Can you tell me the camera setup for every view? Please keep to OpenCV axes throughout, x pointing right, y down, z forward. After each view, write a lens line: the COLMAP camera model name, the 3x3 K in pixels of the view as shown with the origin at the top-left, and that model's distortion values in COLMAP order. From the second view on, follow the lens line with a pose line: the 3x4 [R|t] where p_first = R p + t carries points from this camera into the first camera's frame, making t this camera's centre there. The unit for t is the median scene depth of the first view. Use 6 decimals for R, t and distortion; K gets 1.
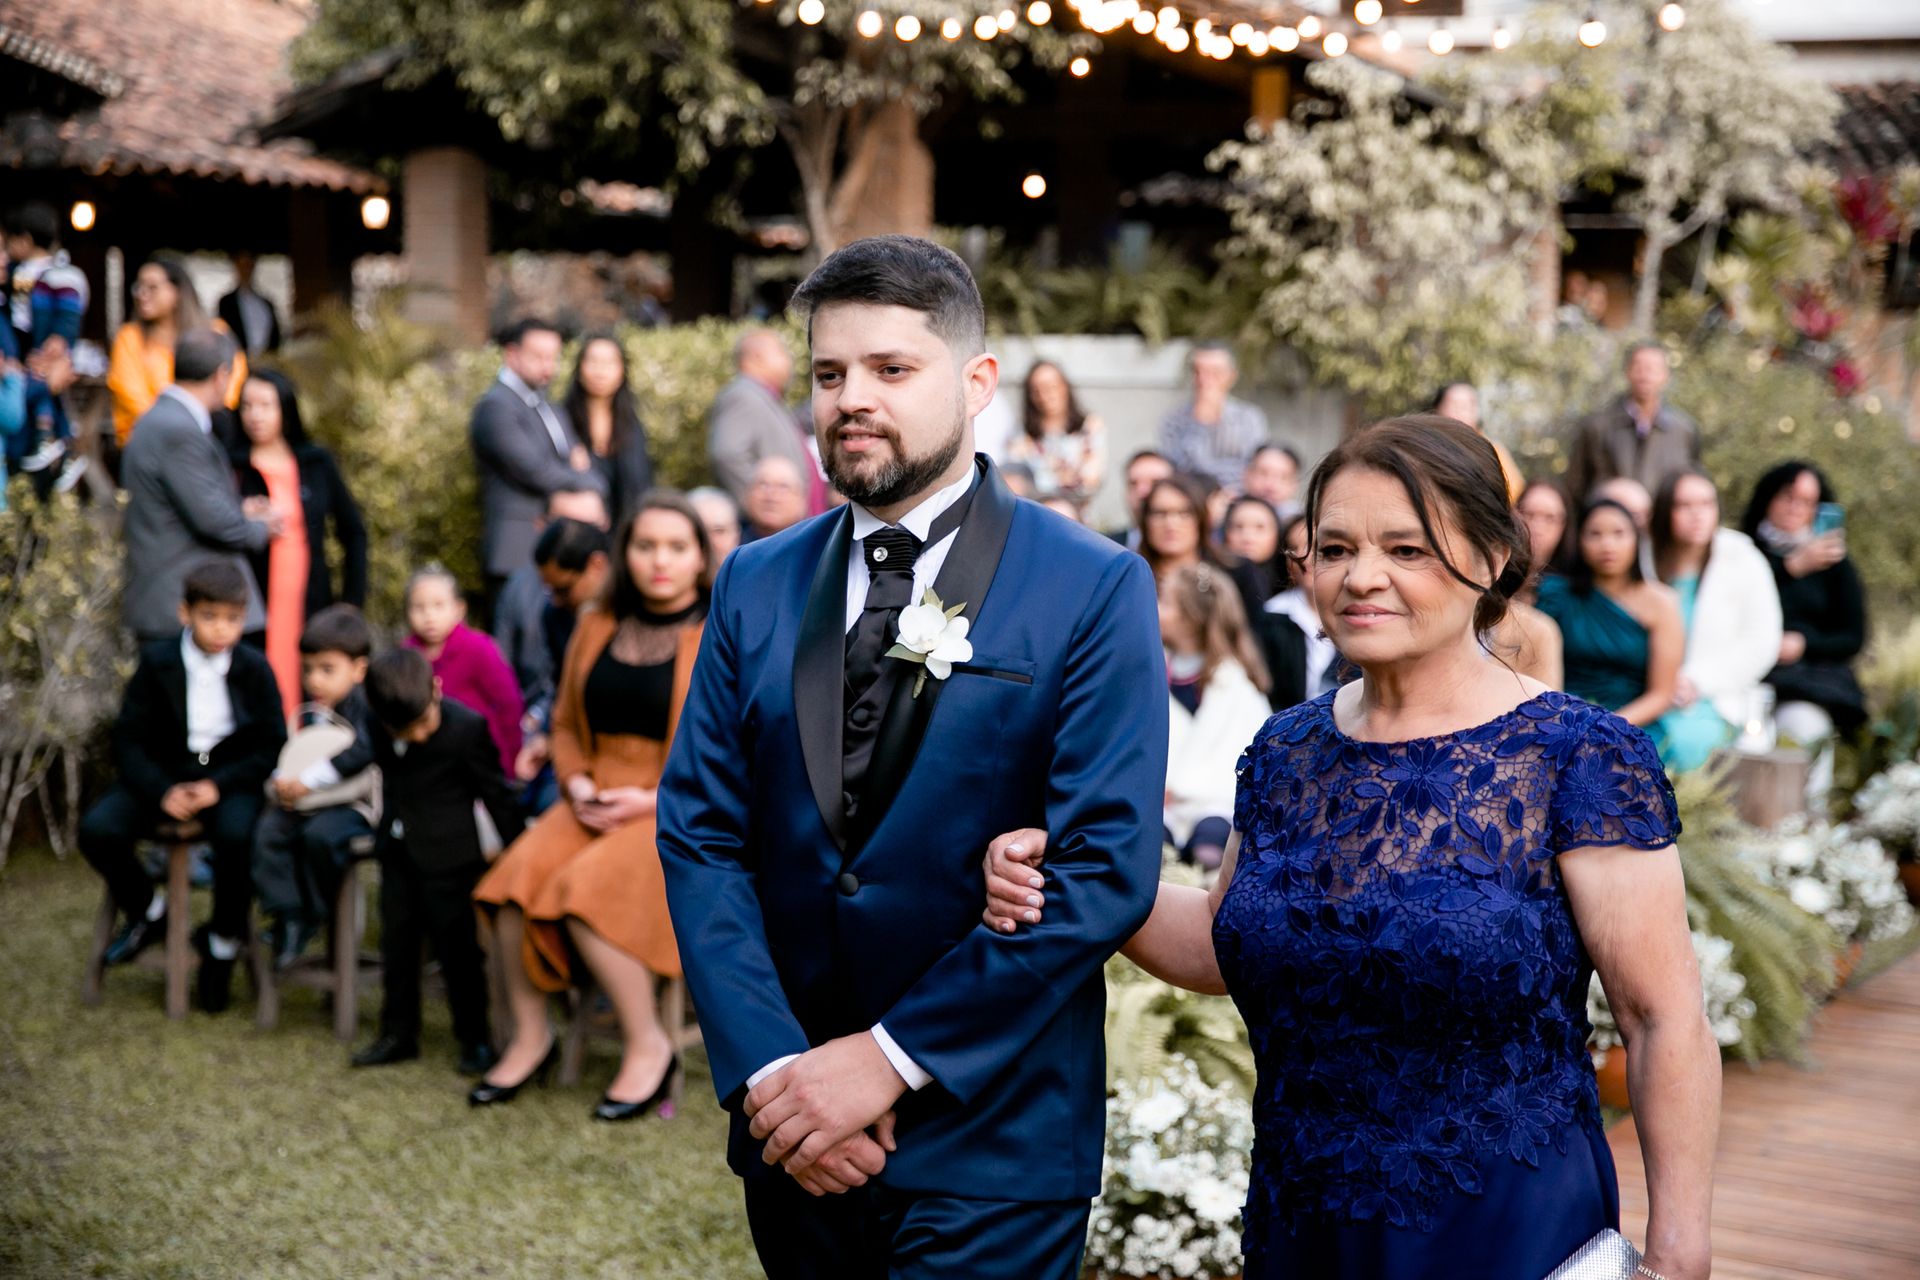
lens RADIAL K [[2961.6, 0, 952.5], [0, 2961.6, 647.6], [0, 0, 1]] dist [0.158628, 0.000000]
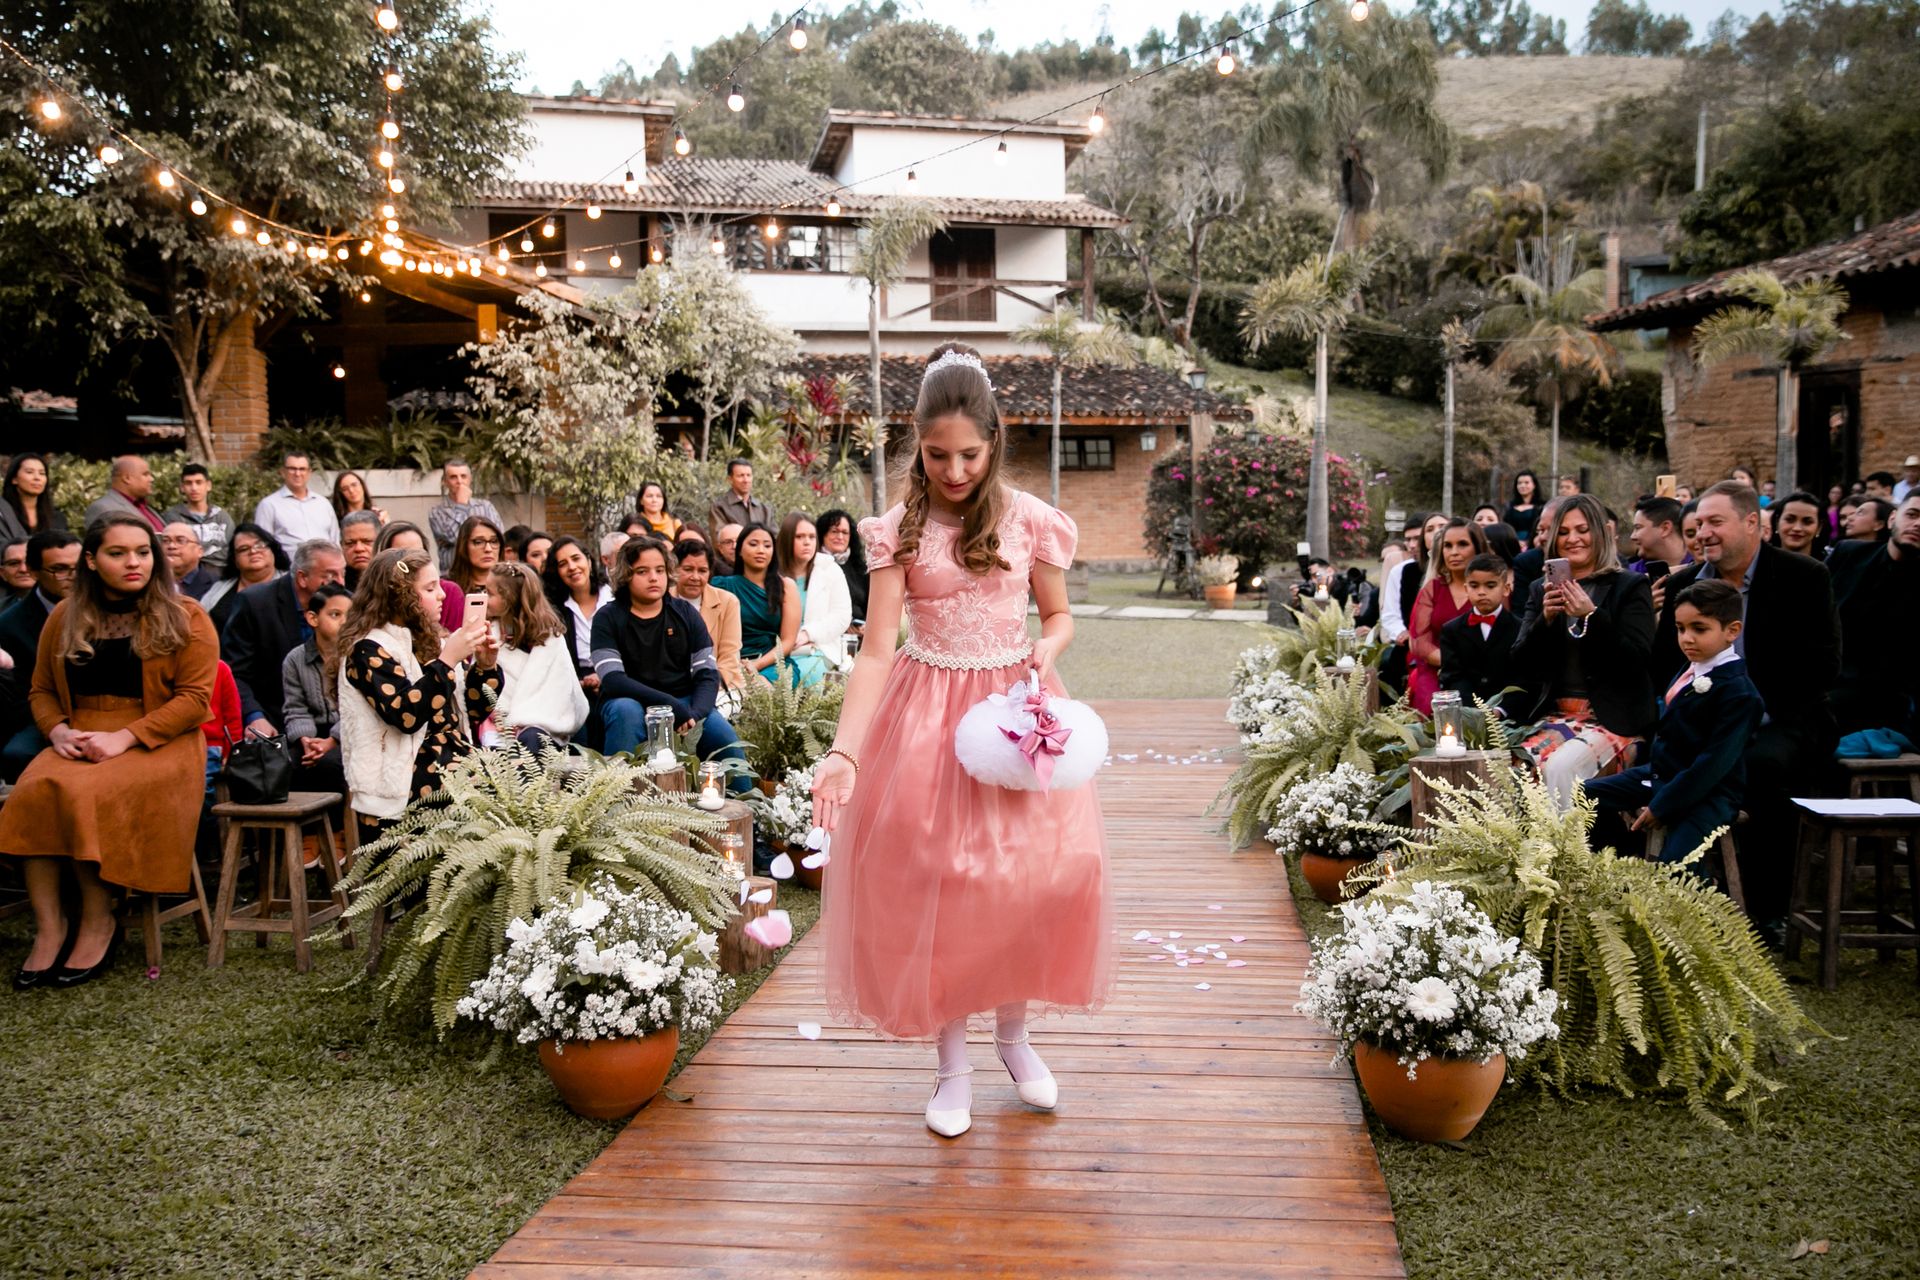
lens RADIAL K [[1629.5, 0, 944.3], [0, 1629.5, 650.3], [0, 0, 1]] dist [-0.053165, 0.065612]
pose [[0.920393, -0.060403, 0.386301, -0.019251], [0.066978, 0.997748, -0.003571, 0.017979], [-0.385215, 0.029160, 0.922366, 0.094347]]
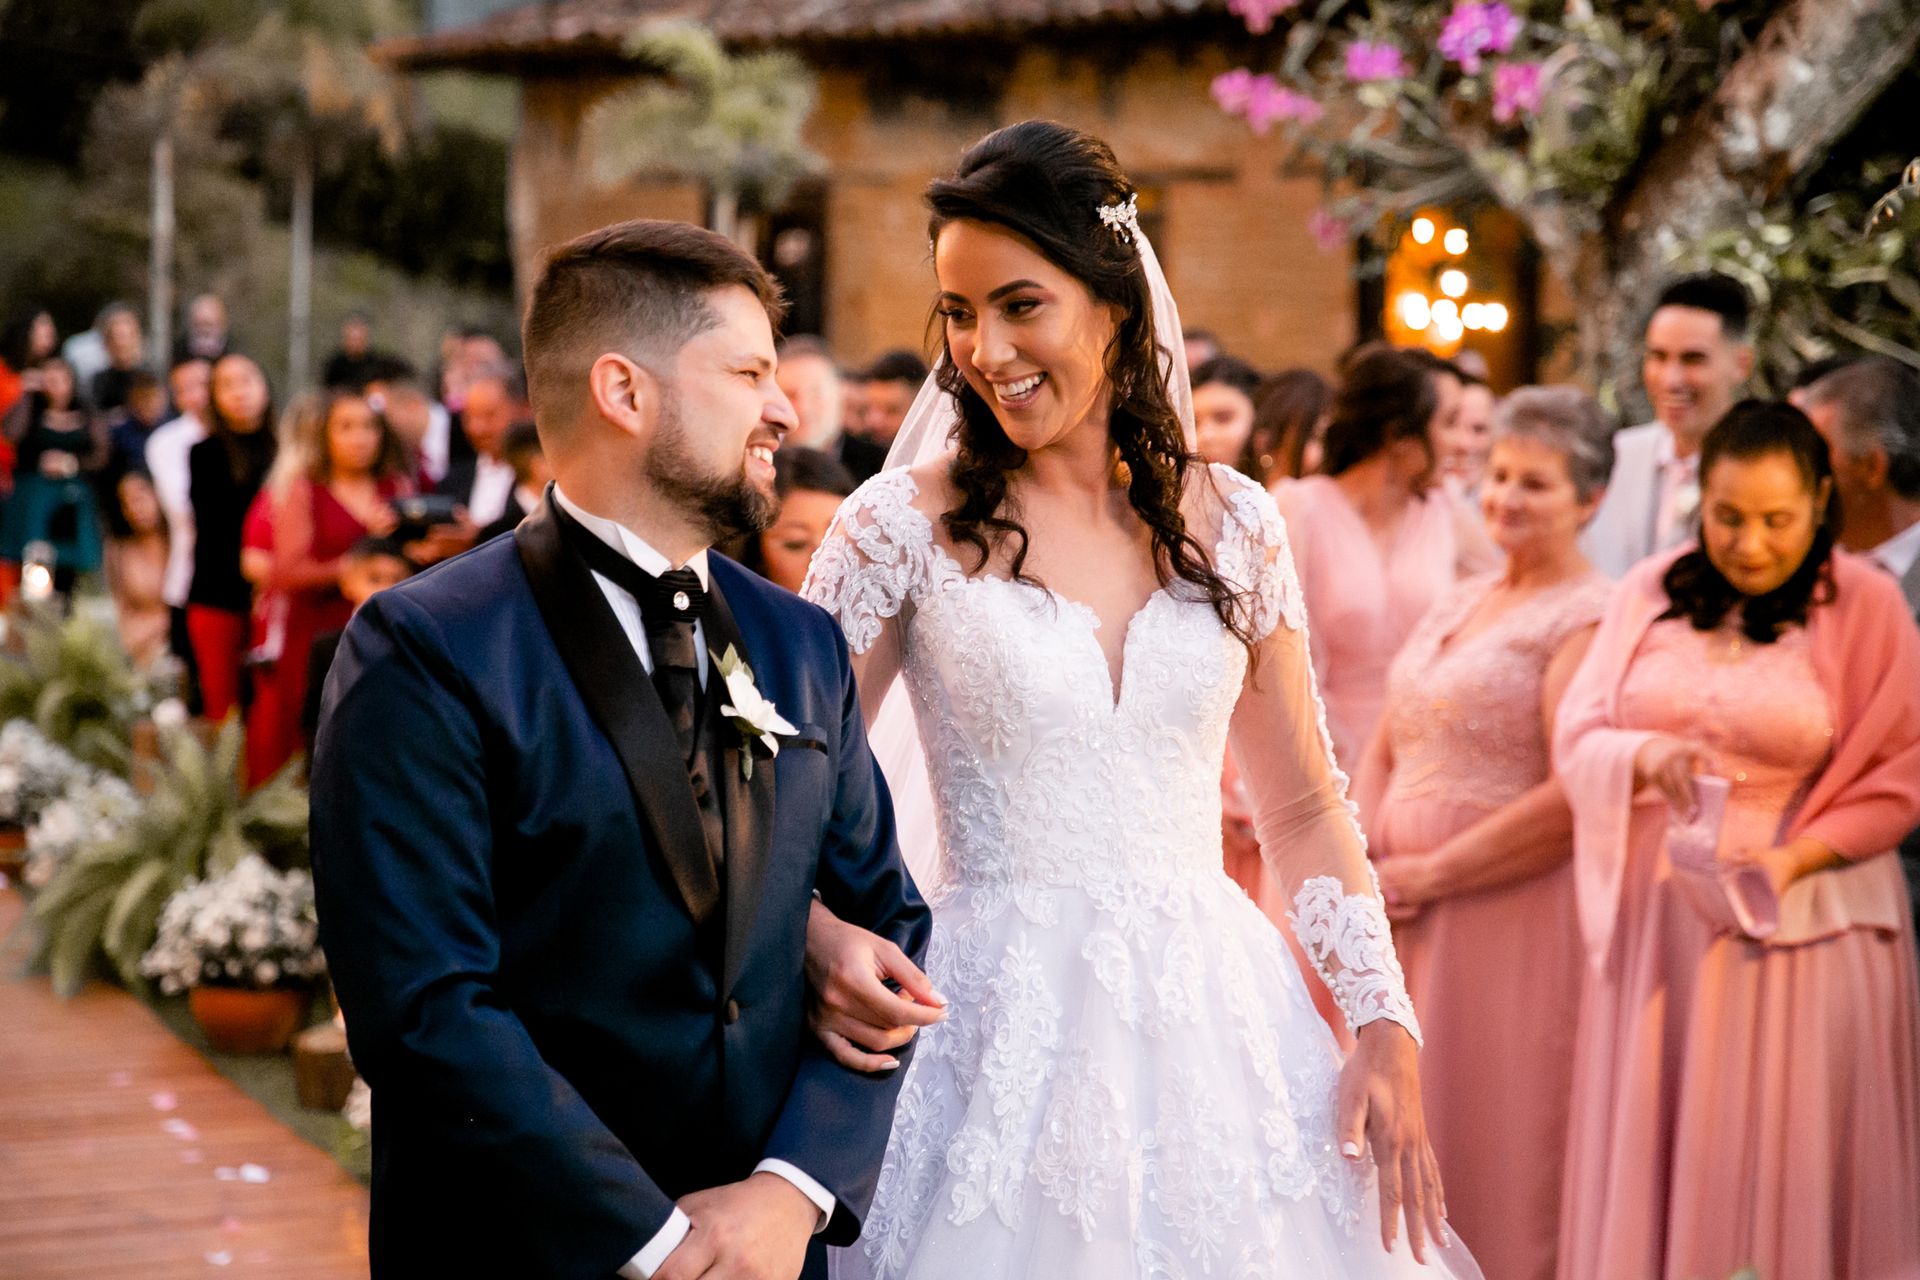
lens RADIAL K [[3518.6, 0, 949.4], [0, 3518.6, 628.1], [0, 0, 1]] dist [0.195670, 0.000000]
pose [[0.577818, -0.056037, 0.814239, -0.211365], [0.059813, 0.997865, 0.026229, 0.000980], [-0.813971, 0.033546, 0.579936, -0.039170]]
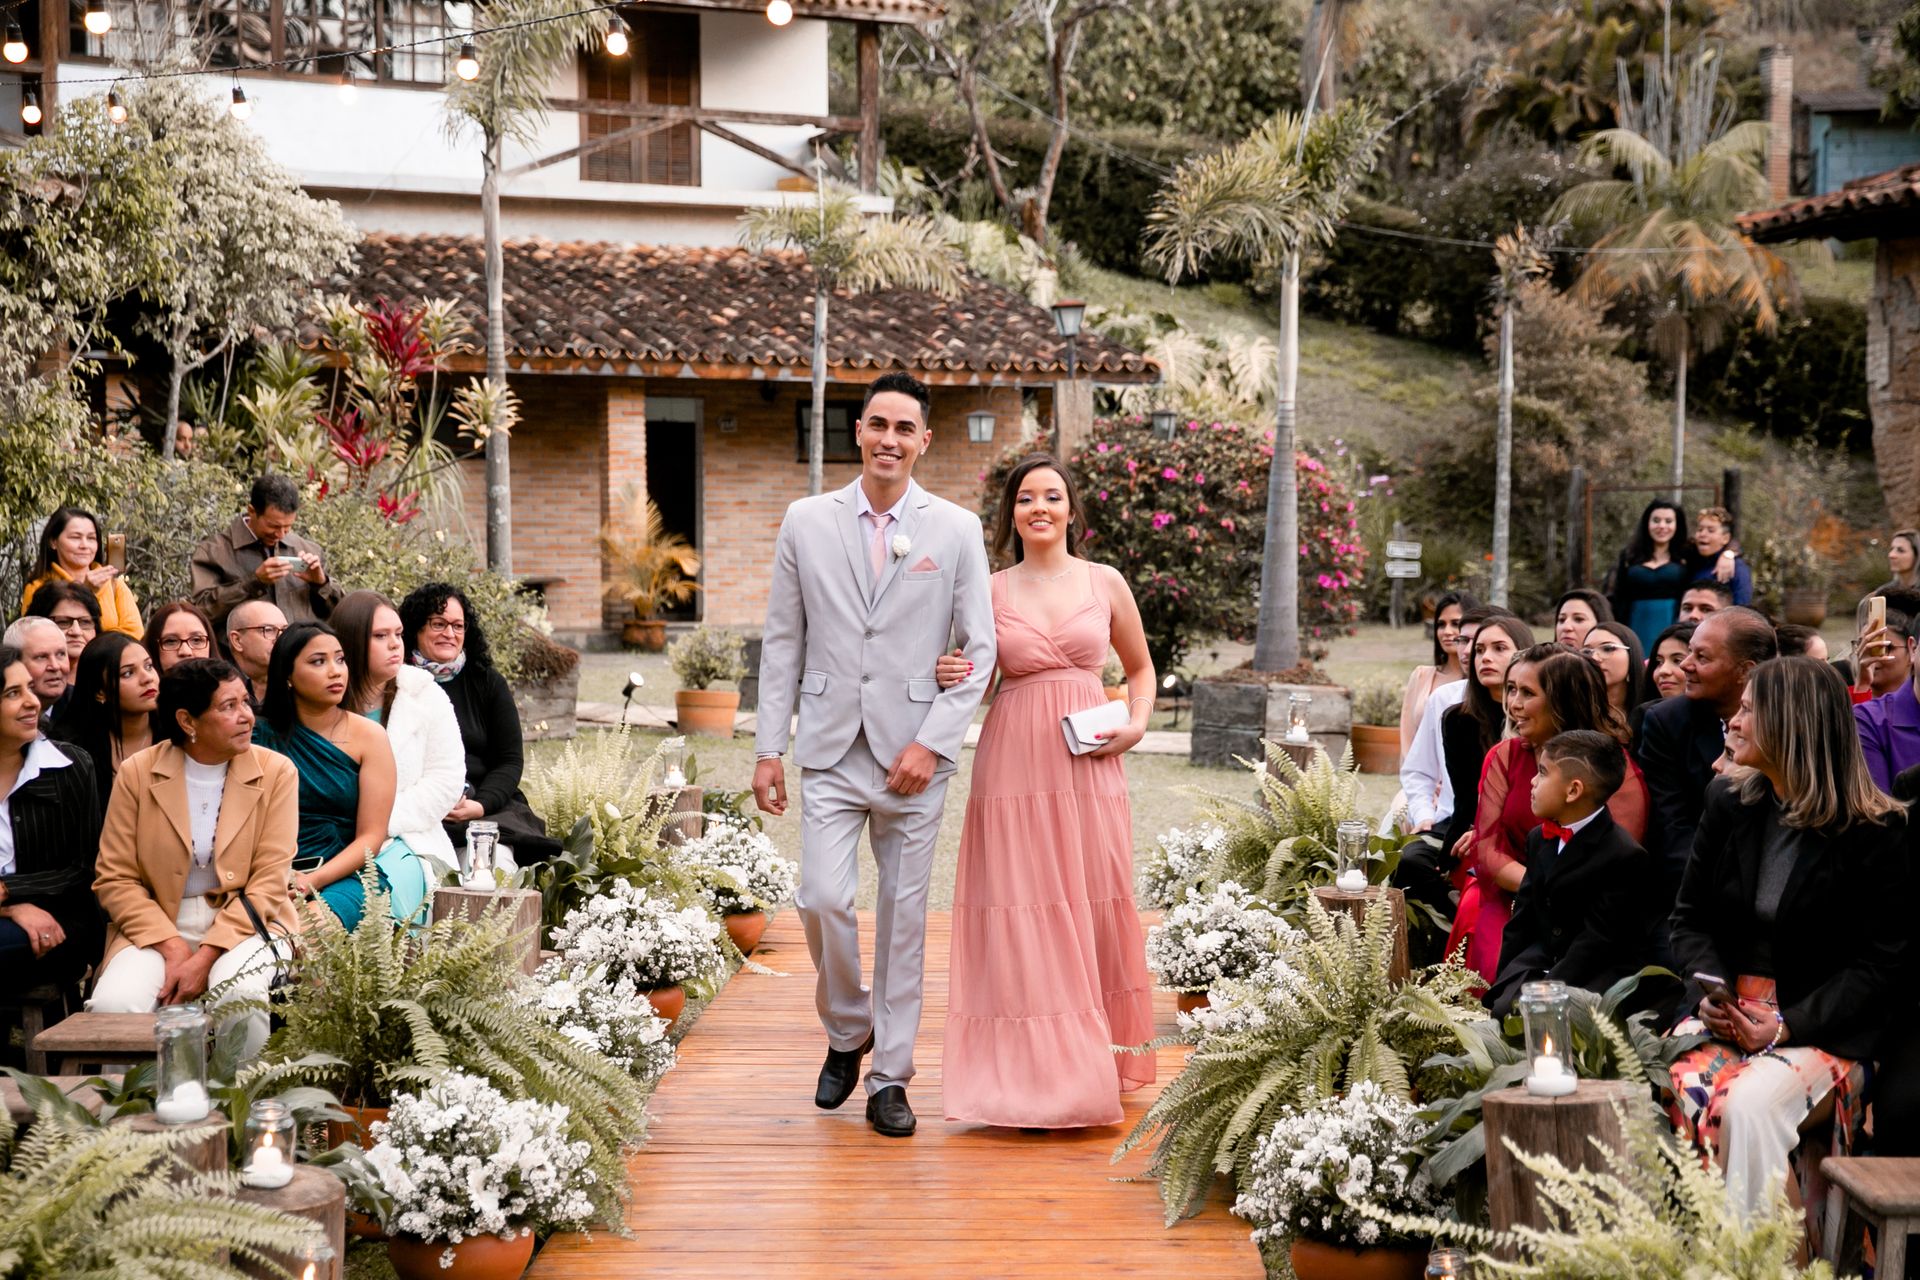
lens RADIAL K [[2951.2, 0, 989.3], [0, 2951.2, 704.0], [0, 0, 1]] dist [0.133837, 0.000000]
pose [[0.860428, -0.042209, 0.507821, -0.037602], [0.058232, 0.998180, -0.015698, 0.000205], [-0.506234, 0.043078, 0.861320, 0.081987]]
